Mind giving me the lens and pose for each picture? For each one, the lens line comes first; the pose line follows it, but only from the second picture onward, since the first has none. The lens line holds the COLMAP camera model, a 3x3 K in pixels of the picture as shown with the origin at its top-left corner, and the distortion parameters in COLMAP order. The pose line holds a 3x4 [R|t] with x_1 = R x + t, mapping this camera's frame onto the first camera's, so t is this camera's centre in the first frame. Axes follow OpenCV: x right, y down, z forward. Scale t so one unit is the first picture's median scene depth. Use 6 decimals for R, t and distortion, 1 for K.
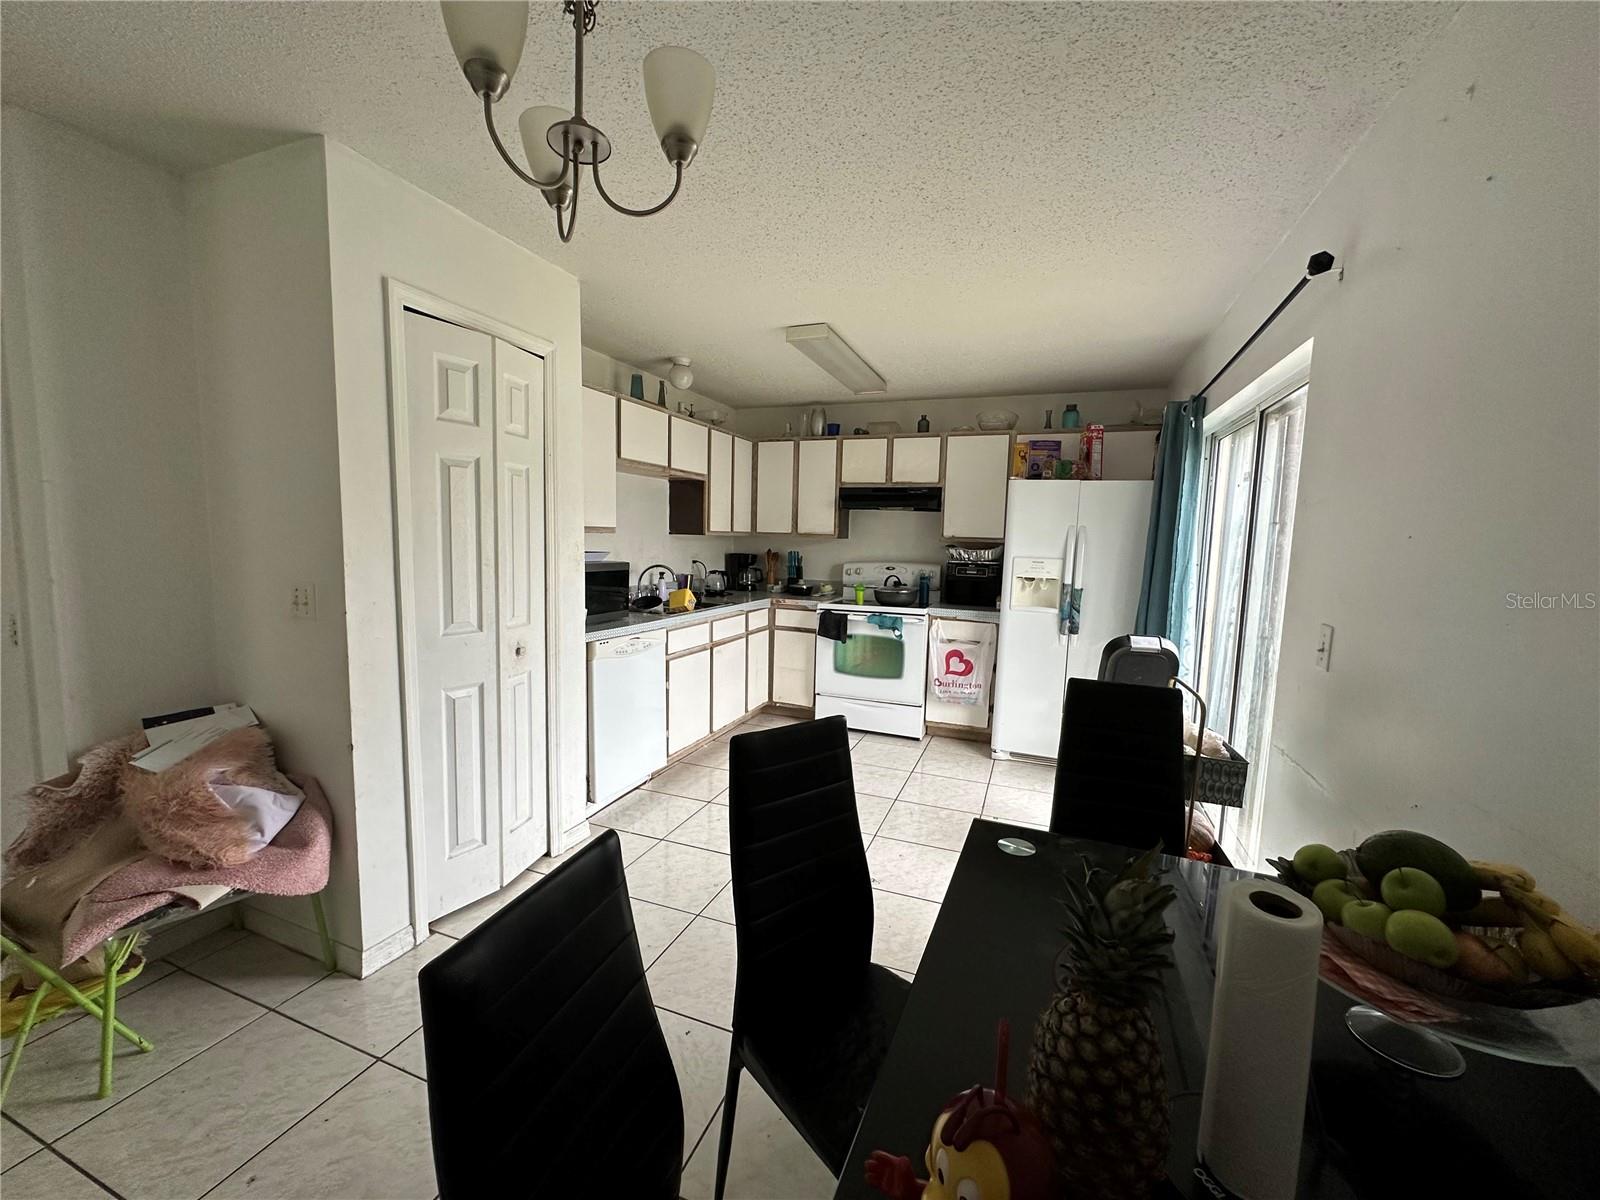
lens RADIAL K [[636.6, 0, 802.0], [0, 636.6, 603.7], [0, 0, 1]] dist [-0.008883, 0.000708]
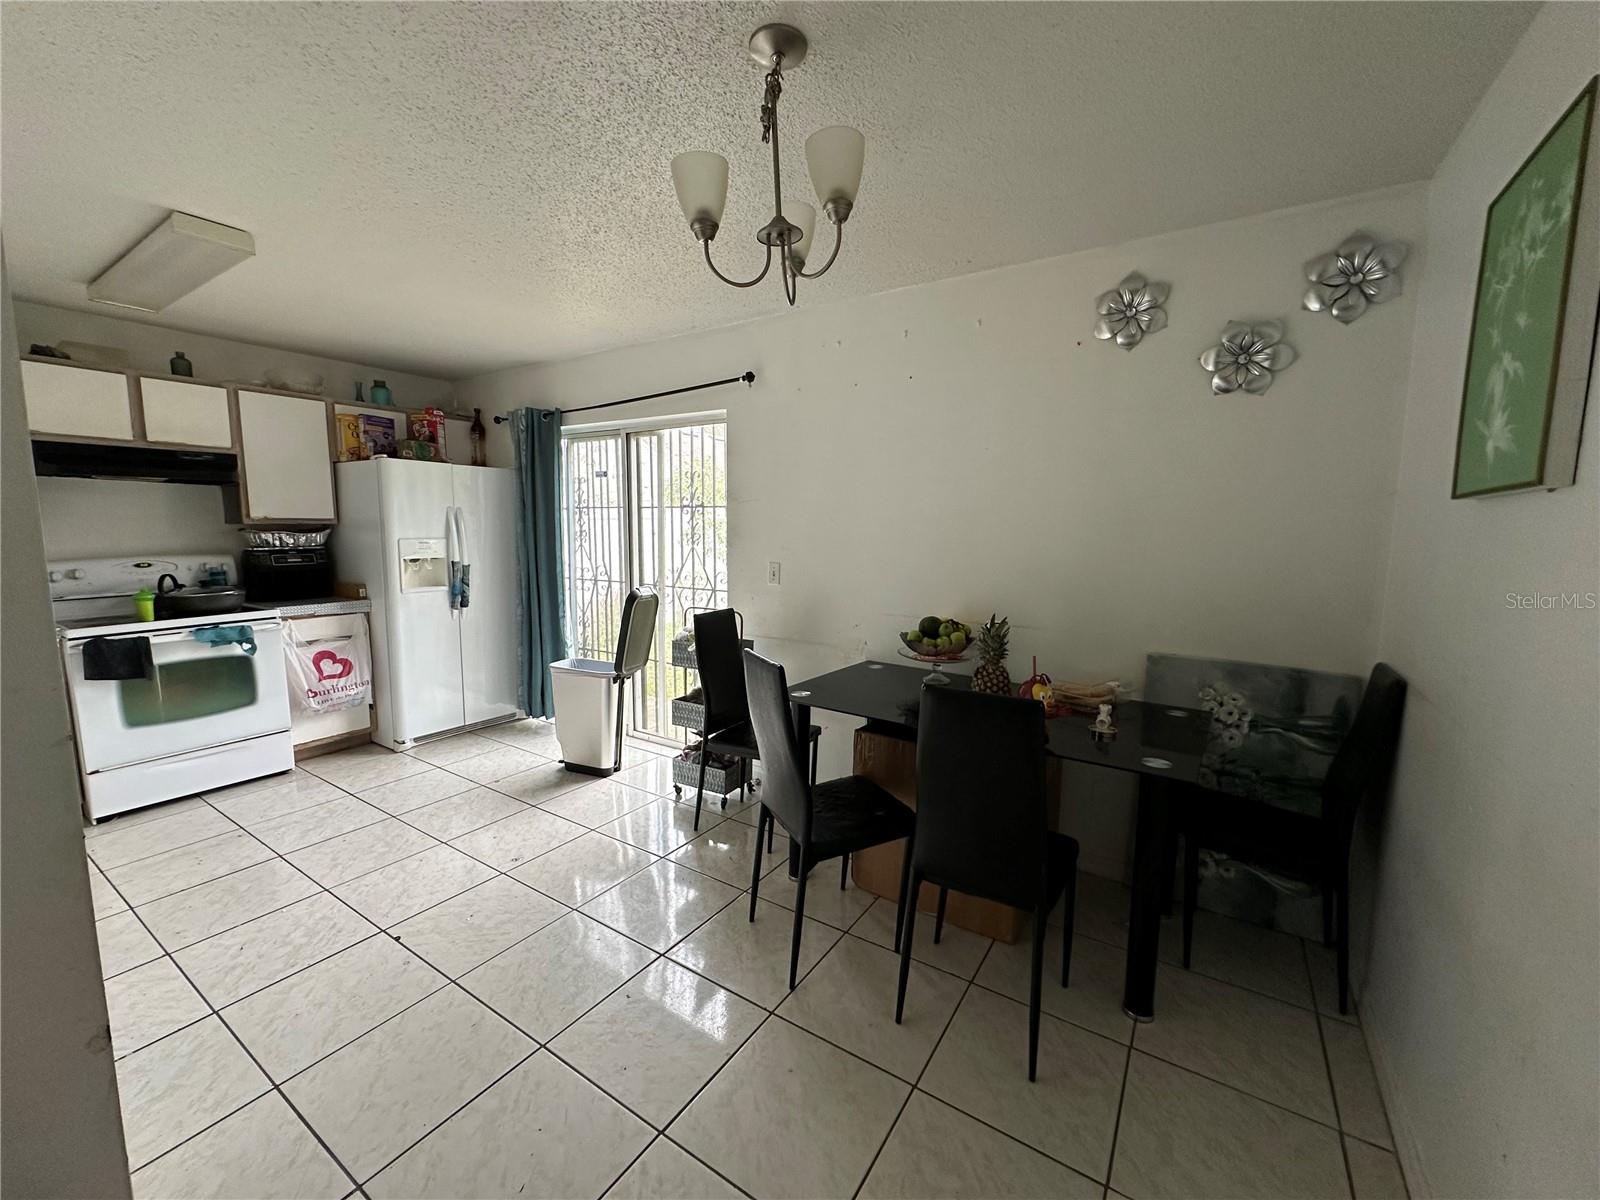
lens RADIAL K [[636.6, 0, 796.9], [0, 636.6, 604.5], [0, 0, 1]] dist [-0.008883, 0.000708]
pose [[0.207821, -0.148096, 0.966891, -0.435761], [0.103317, 0.986266, 0.128857, -0.032610], [-0.972695, 0.073117, 0.220267, 0.186072]]
